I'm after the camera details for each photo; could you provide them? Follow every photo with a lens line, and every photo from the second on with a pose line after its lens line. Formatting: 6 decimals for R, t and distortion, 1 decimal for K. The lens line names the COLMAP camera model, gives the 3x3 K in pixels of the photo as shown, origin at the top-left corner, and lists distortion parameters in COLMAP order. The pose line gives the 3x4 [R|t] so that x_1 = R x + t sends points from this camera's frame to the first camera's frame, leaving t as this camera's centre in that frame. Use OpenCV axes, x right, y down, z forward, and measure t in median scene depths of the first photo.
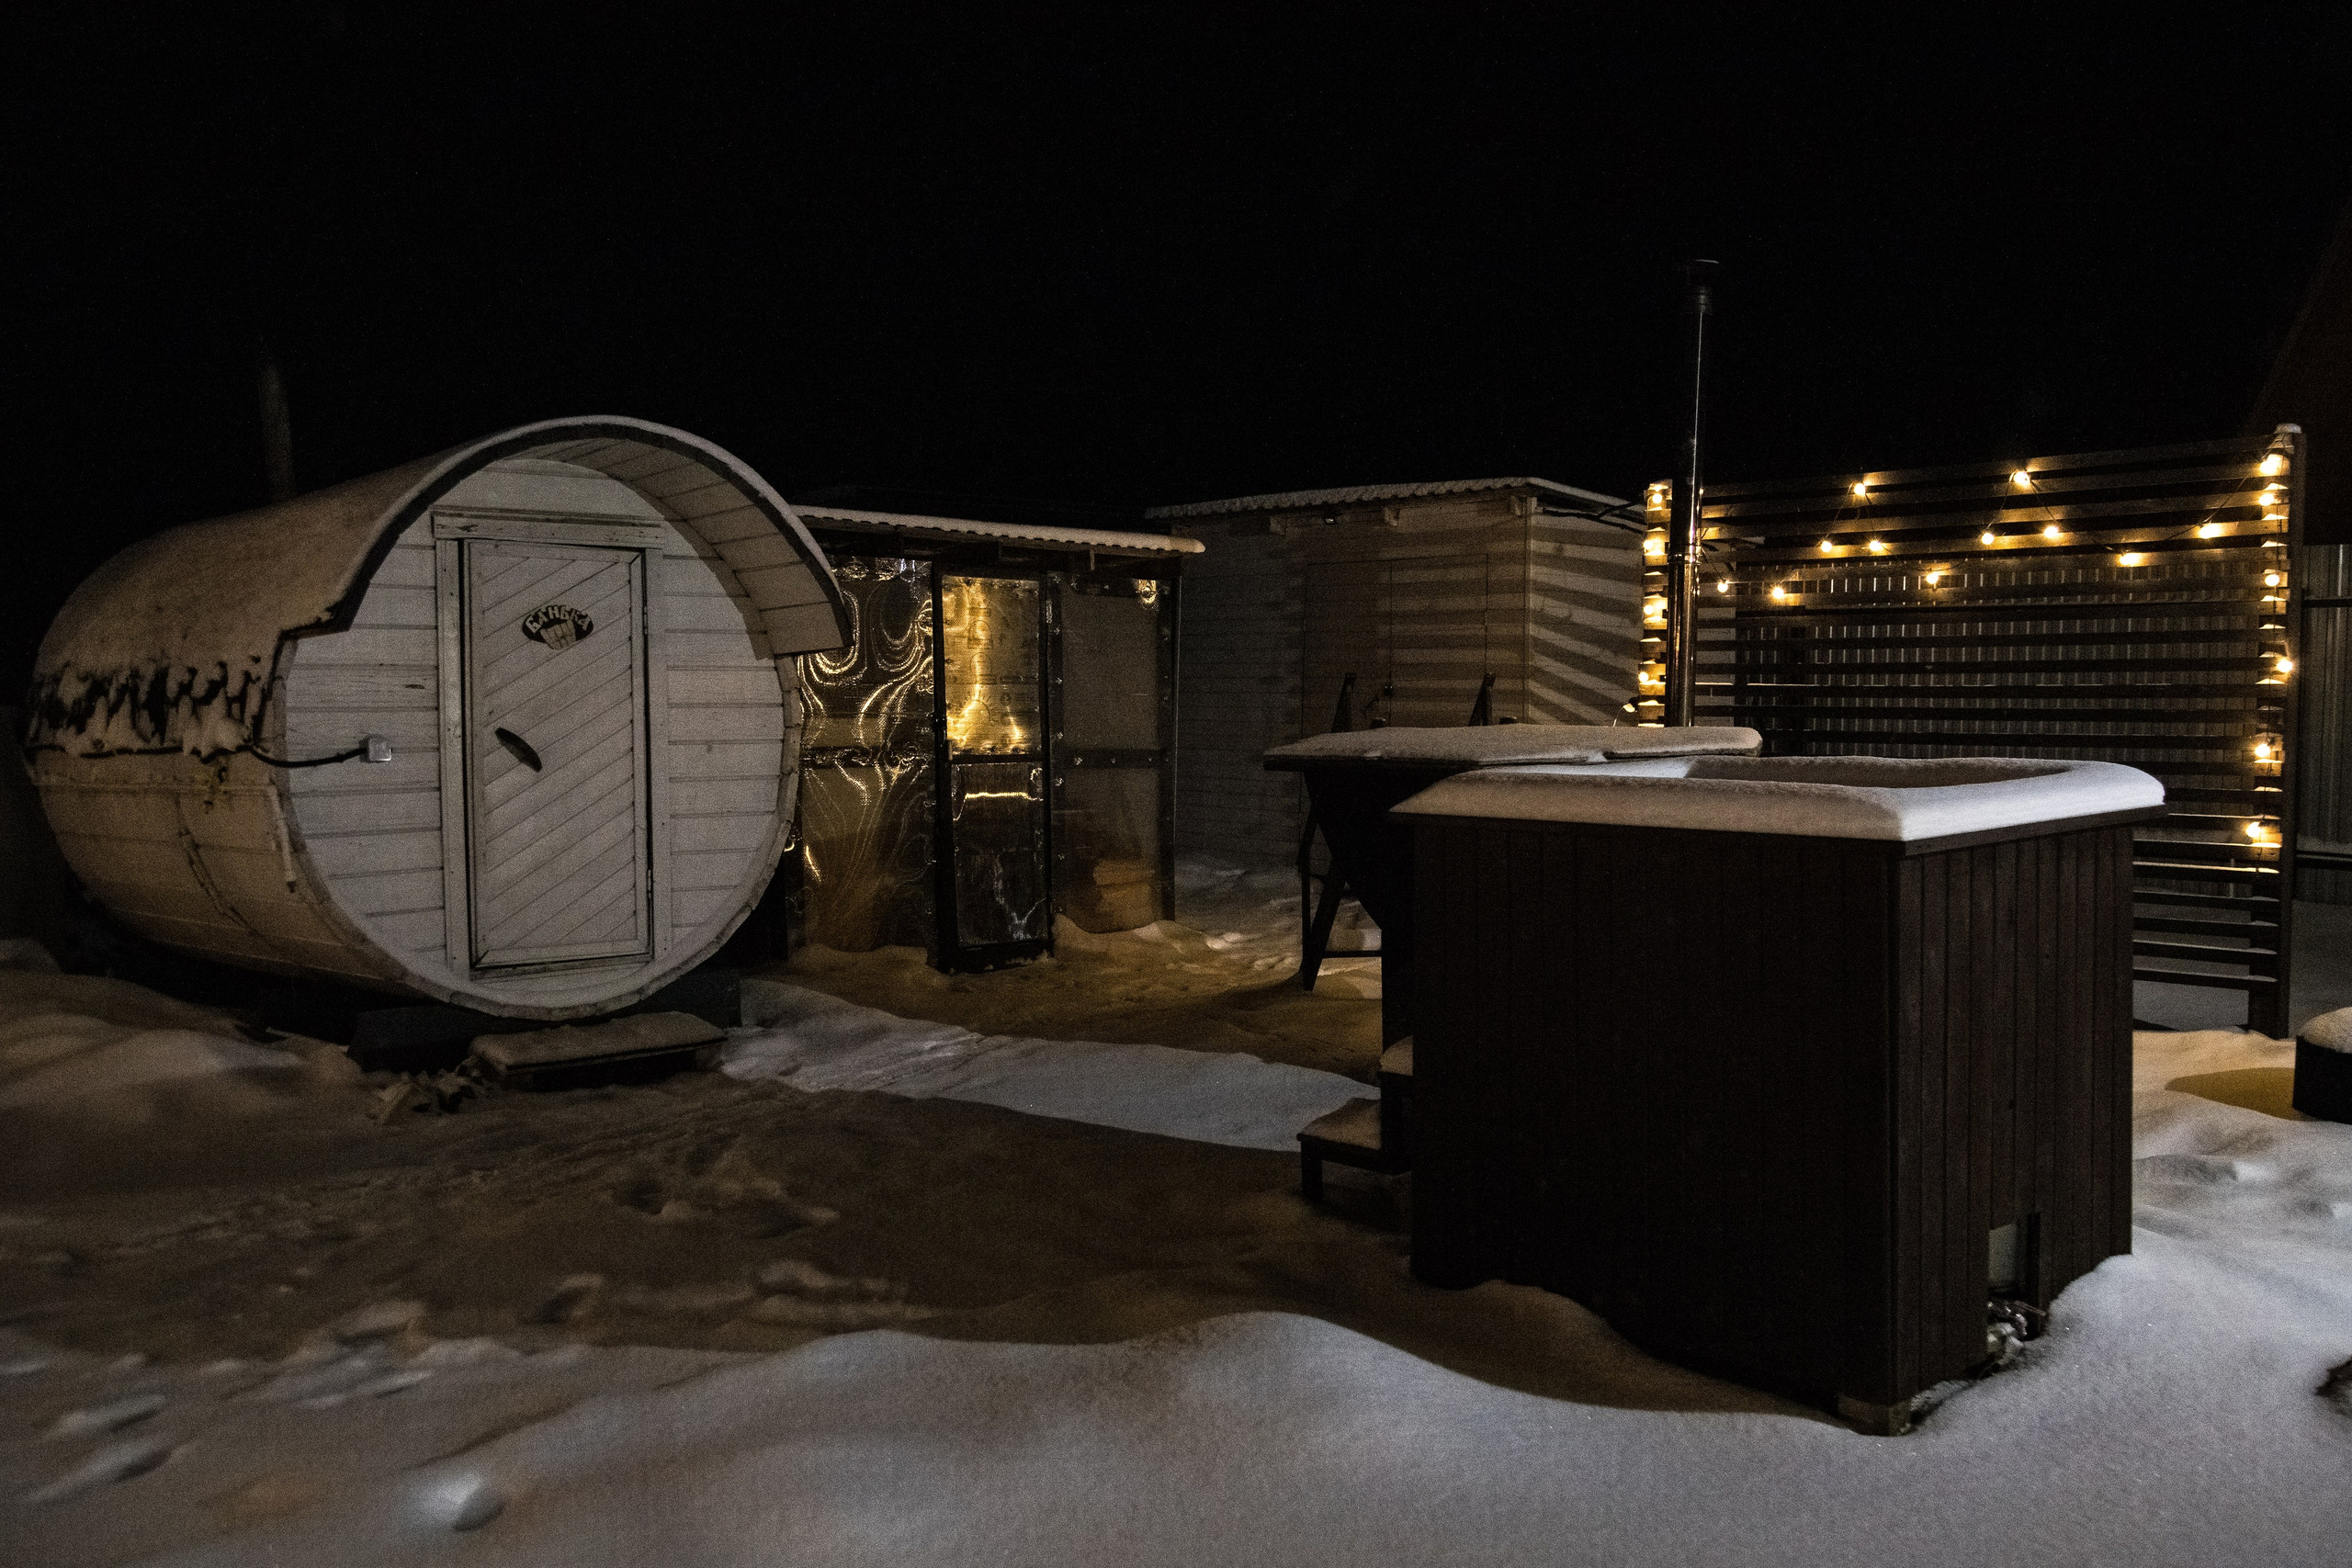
lens RADIAL K [[2107.5, 0, 1176.0], [0, 2107.5, 784.0], [0, 0, 1]] dist [-0.014756, -0.006093]
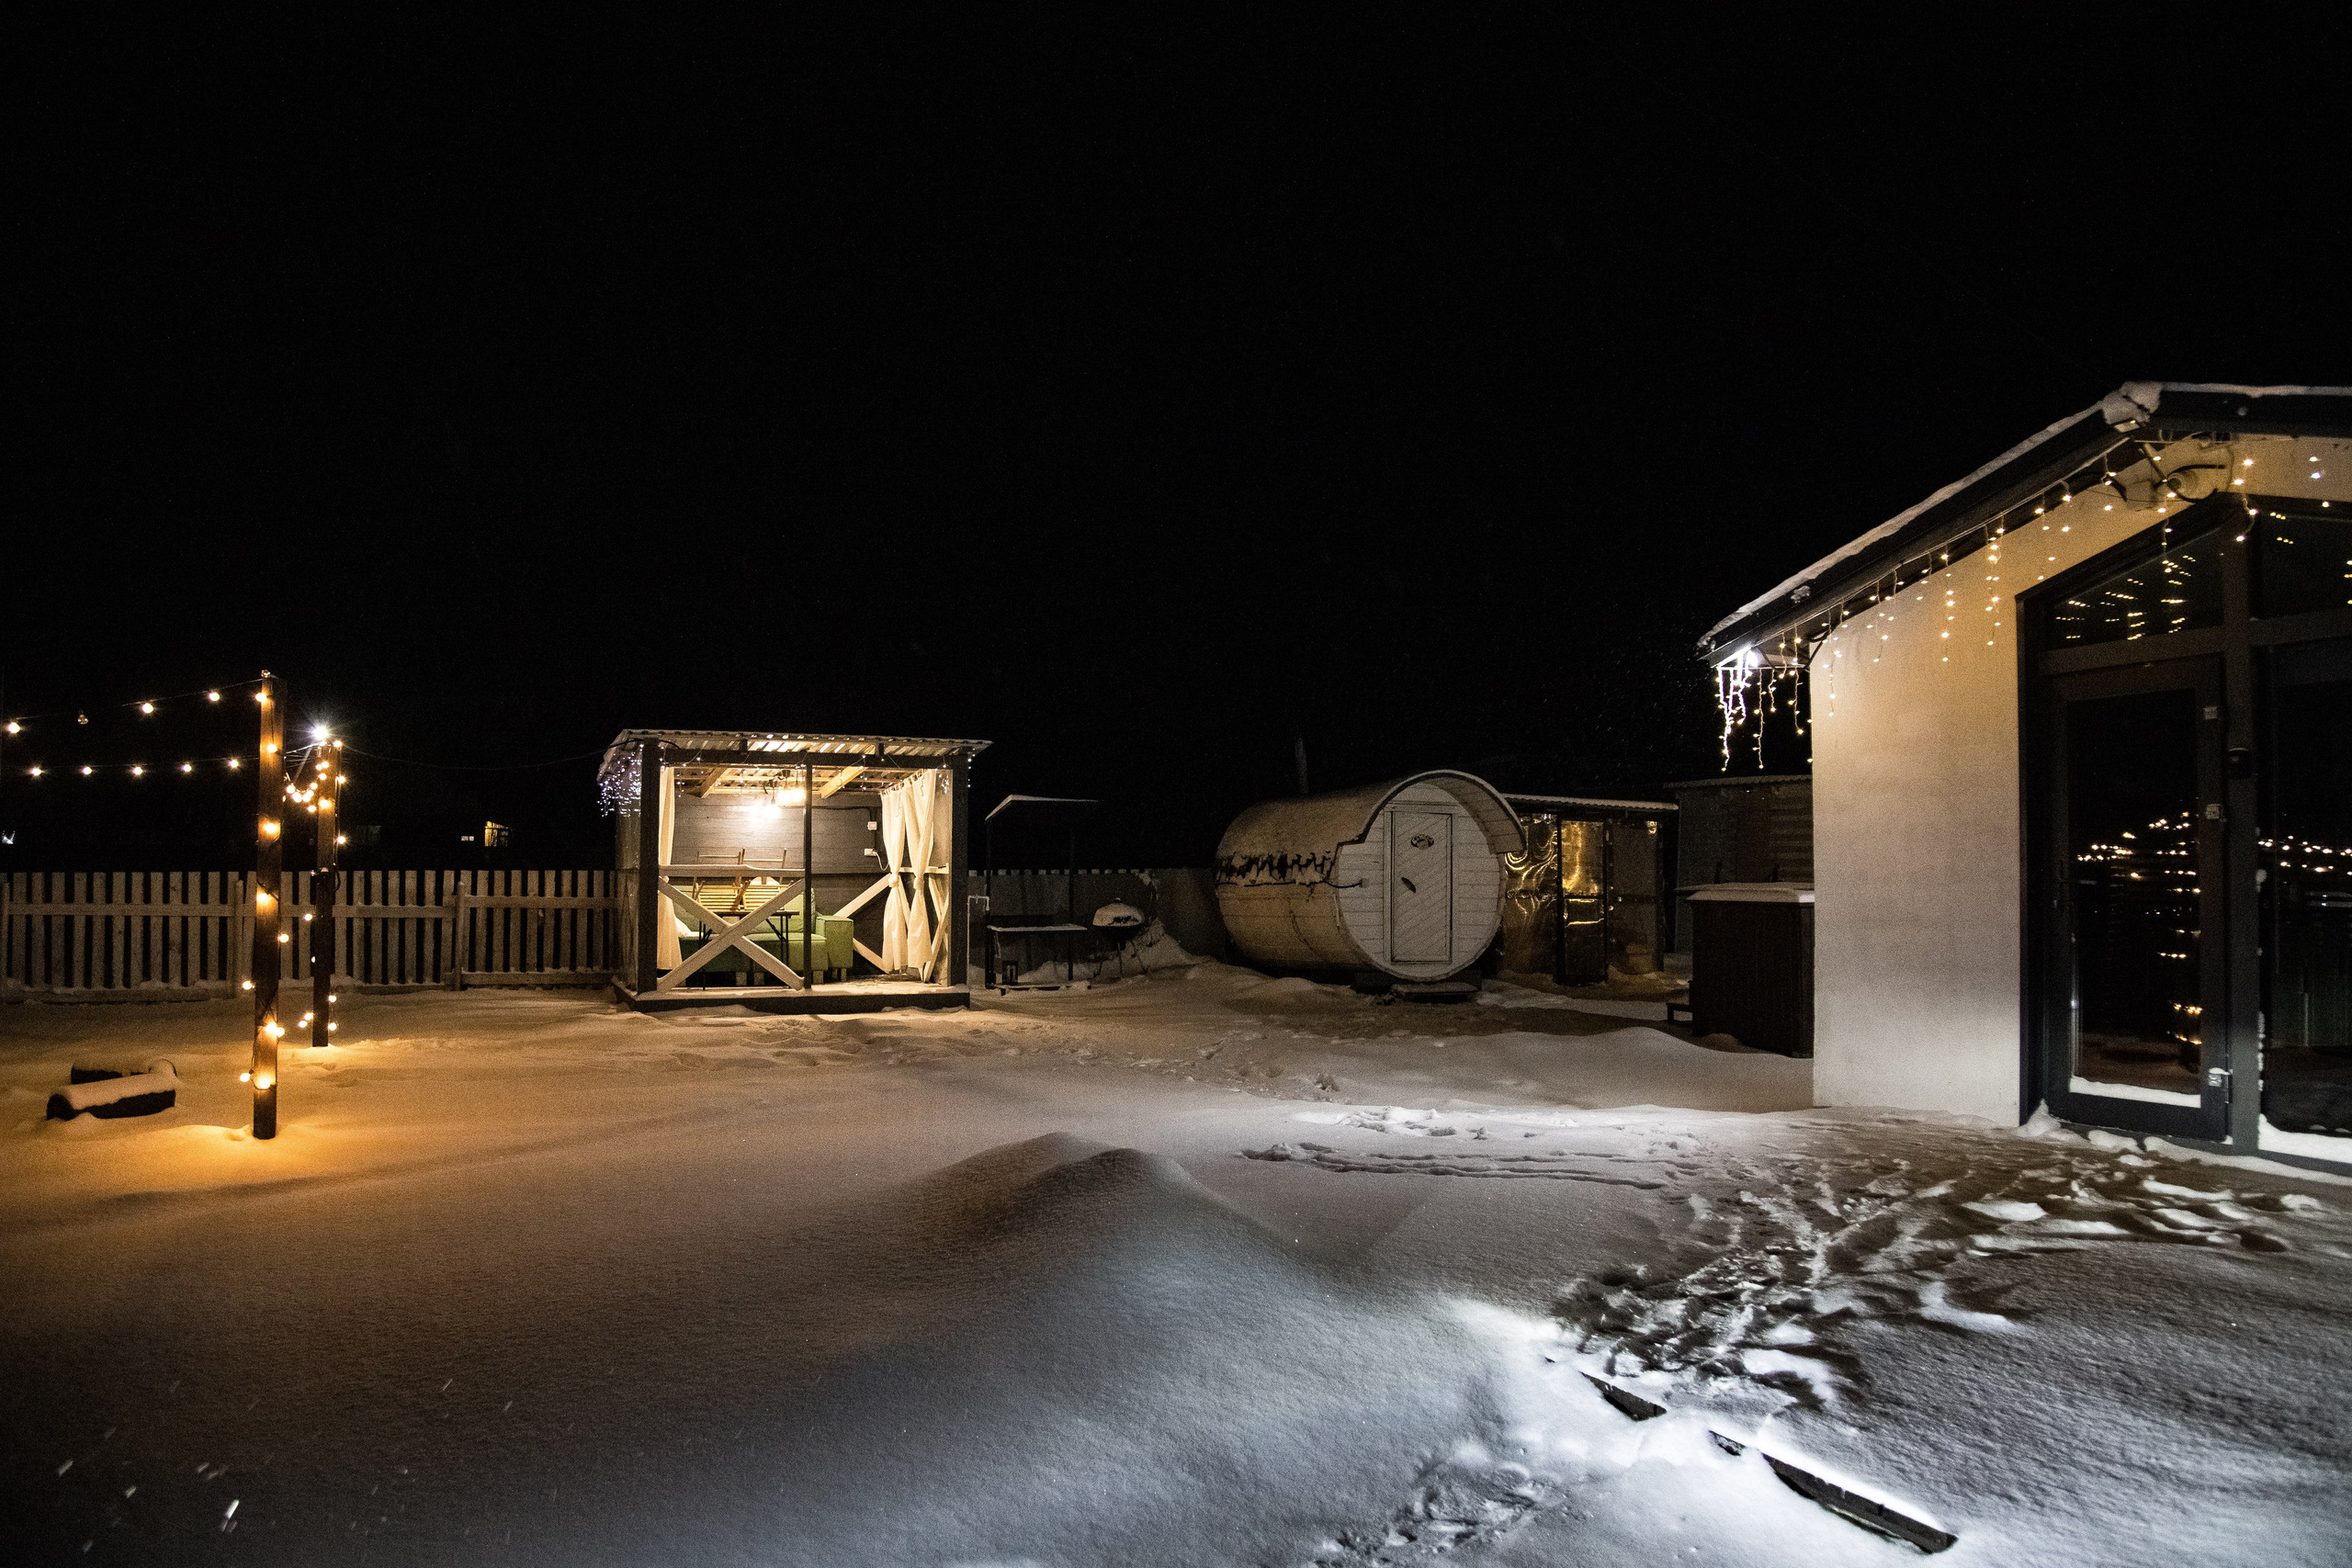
lens RADIAL K [[1648.1, 0, 1176.1], [0, 1648.1, 821.7], [0, 0, 1]] dist [-0.100182, 0.001049]
pose [[0.940942, 0.006130, -0.338513, 0.131221], [-0.032643, 0.996821, -0.072684, 0.064150], [0.336991, 0.079442, 0.938150, -1.093104]]
